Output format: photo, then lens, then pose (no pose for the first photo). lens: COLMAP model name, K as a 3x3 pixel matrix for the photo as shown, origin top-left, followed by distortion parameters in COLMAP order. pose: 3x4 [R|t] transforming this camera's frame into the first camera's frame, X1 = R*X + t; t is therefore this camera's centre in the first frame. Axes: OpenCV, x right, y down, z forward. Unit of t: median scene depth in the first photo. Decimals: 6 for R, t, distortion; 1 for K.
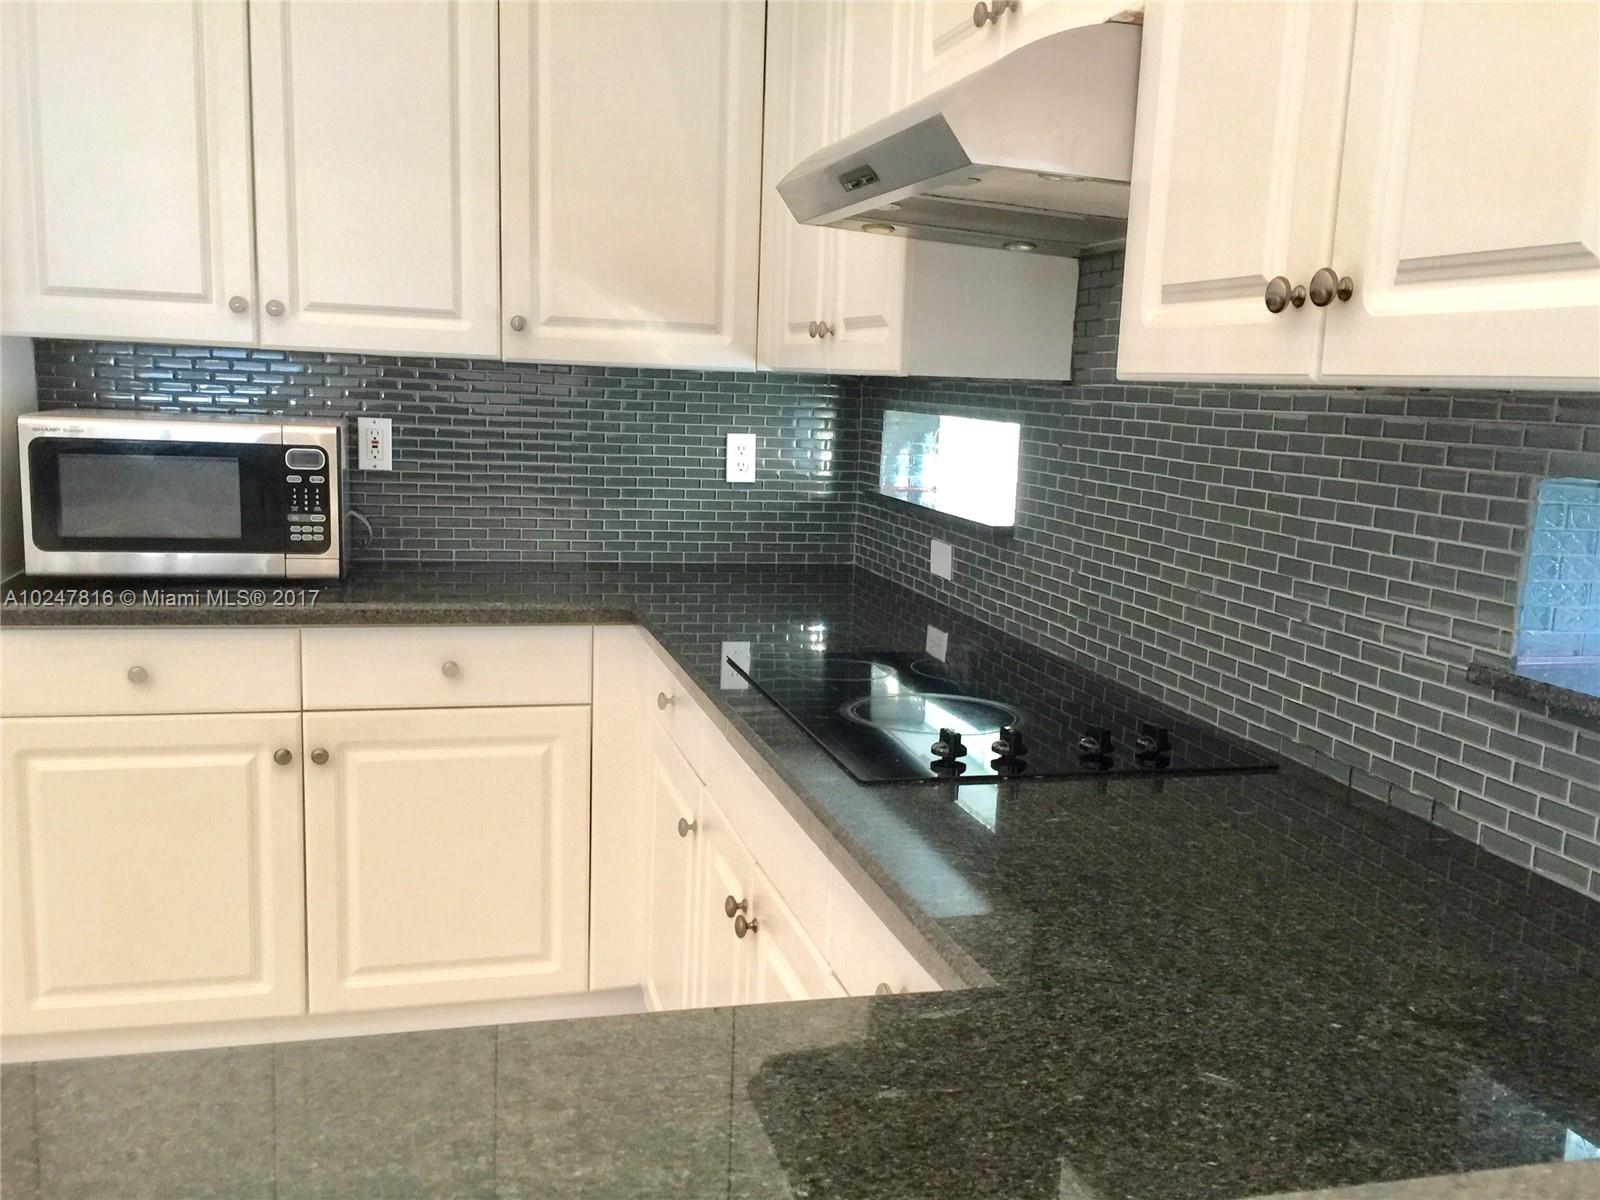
lens RADIAL K [[1389.4, 0, 799.4], [0, 1389.4, 605.7], [0, 0, 1]] dist [0.008122, 0.002366]
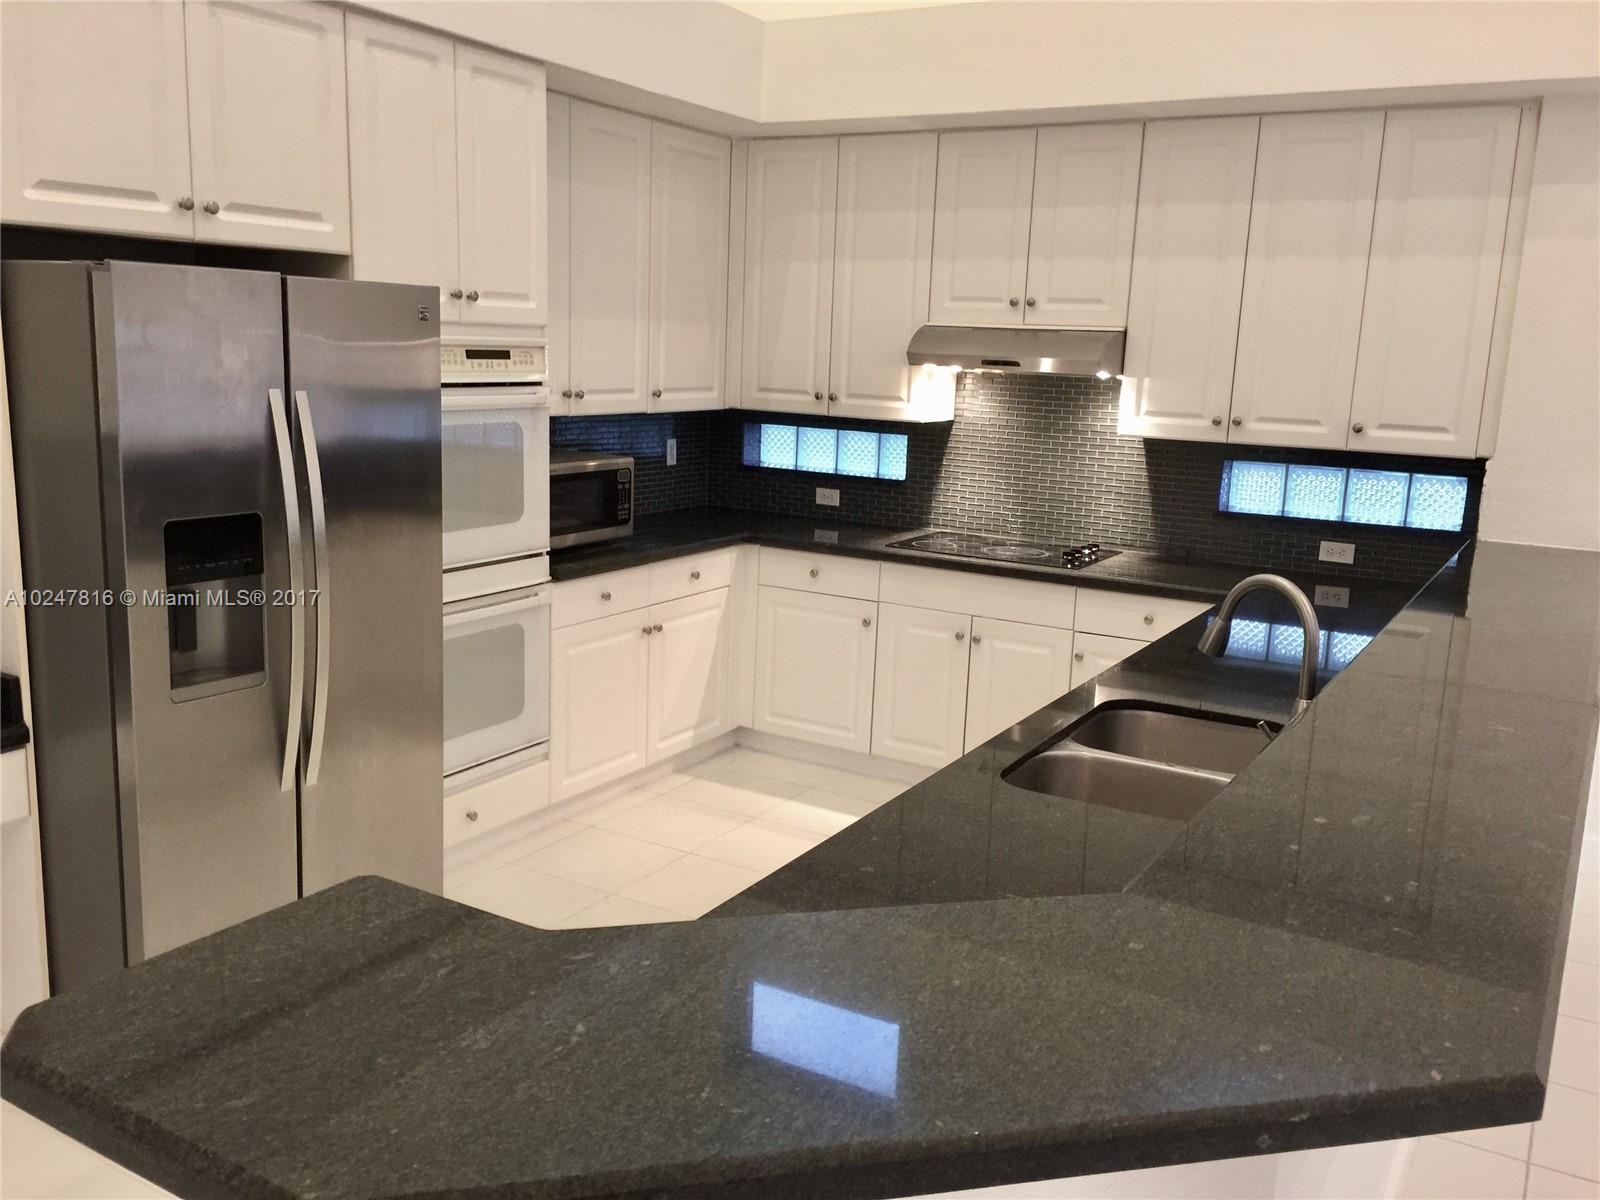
lens RADIAL K [[1389.4, 0, 798.2], [0, 1389.4, 597.7], [0, 0, 1]] dist [0.008122, 0.002366]
pose [[0.716812, -0.153326, 0.680199, -1.486171], [0.117005, 0.988141, 0.099437, -0.100514], [-0.687379, 0.008309, 0.726251, -0.529456]]
